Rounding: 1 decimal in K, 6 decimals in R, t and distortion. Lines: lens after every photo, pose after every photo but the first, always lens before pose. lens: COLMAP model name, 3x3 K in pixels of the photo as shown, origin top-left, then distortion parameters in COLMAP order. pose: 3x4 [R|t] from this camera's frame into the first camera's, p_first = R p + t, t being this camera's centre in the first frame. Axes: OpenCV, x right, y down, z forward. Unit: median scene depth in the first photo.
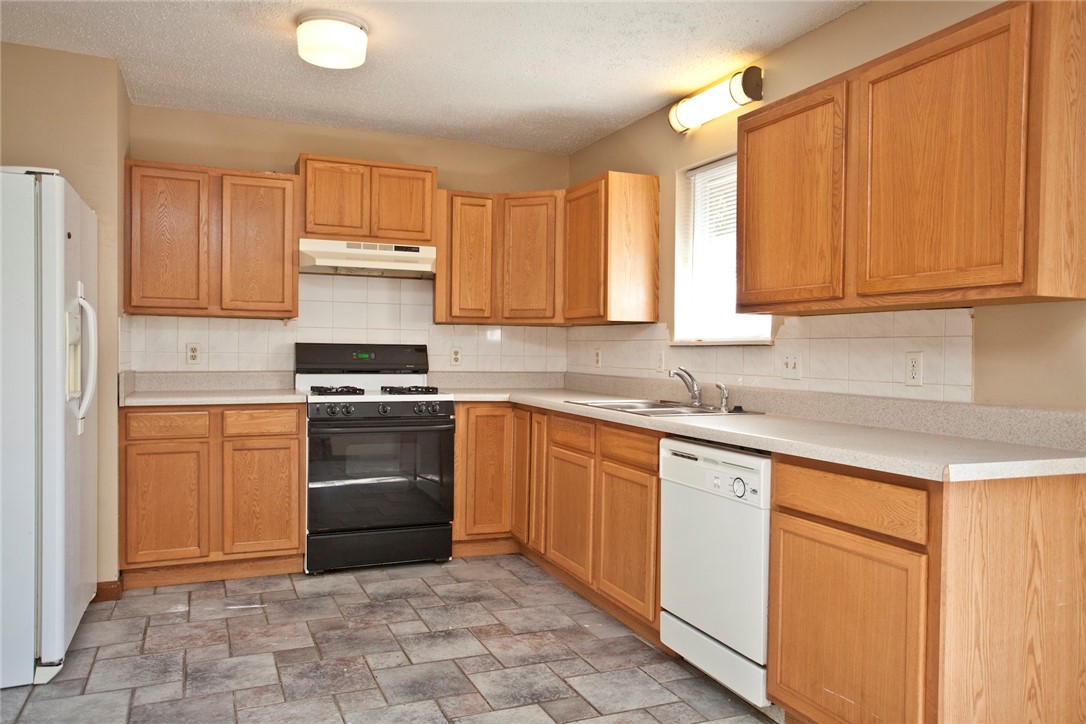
lens RADIAL K [[801.2, 0, 546.5], [0, 801.2, 360.1], [0, 0, 1]] dist [-0.011820, 0.029709]
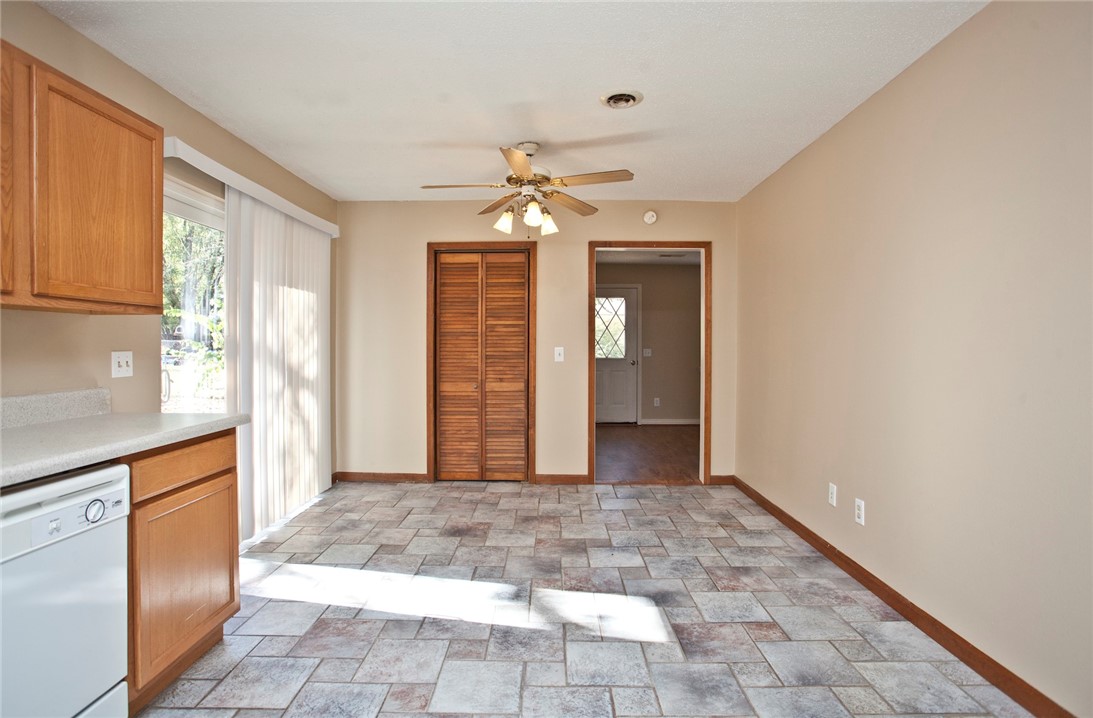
lens RADIAL K [[526.8, 0, 549.6], [0, 526.8, 361.3], [0, 0, 1]] dist [-0.066735, 0.024468]
pose [[-0.911500, -0.027121, 0.410406, -0.338325], [-0.012028, 0.999155, 0.039314, -0.024054], [-0.411125, 0.030898, -0.911055, 1.016706]]
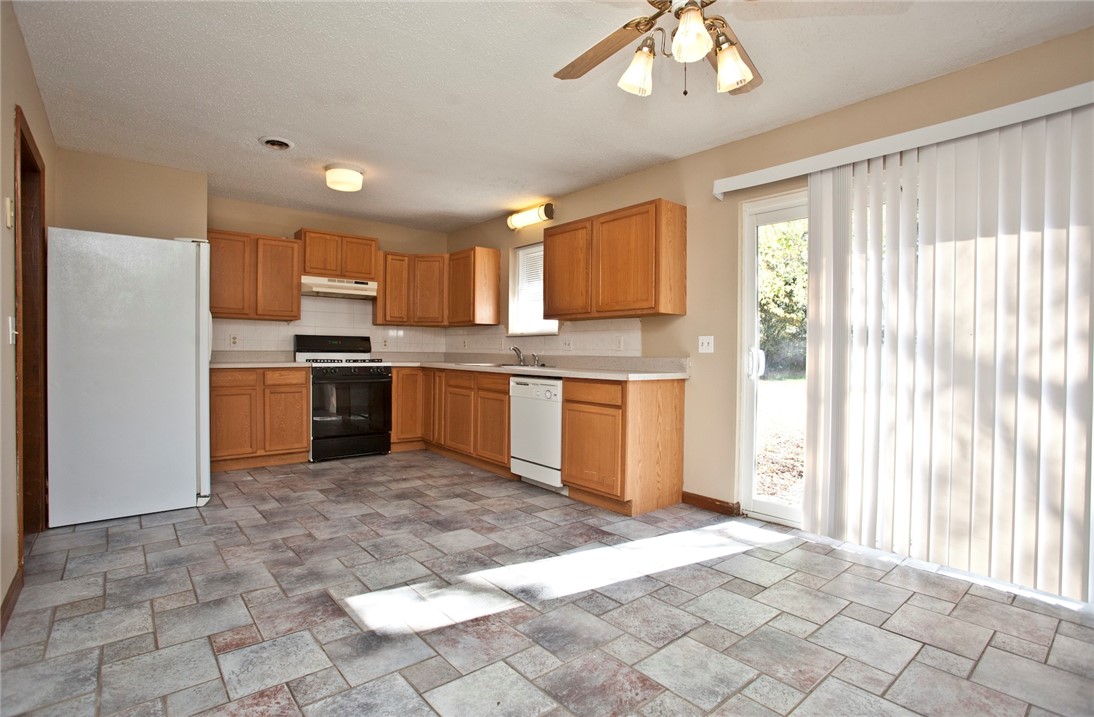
lens RADIAL K [[538.9, 0, 549.2], [0, 538.9, 354.1], [0, 0, 1]] dist [-0.056647, 0.009740]
pose [[0.959175, -0.003902, 0.282787, -0.153868], [0.005146, 0.999980, -0.003656, 0.039246], [-0.282767, 0.004962, 0.959176, -0.381993]]
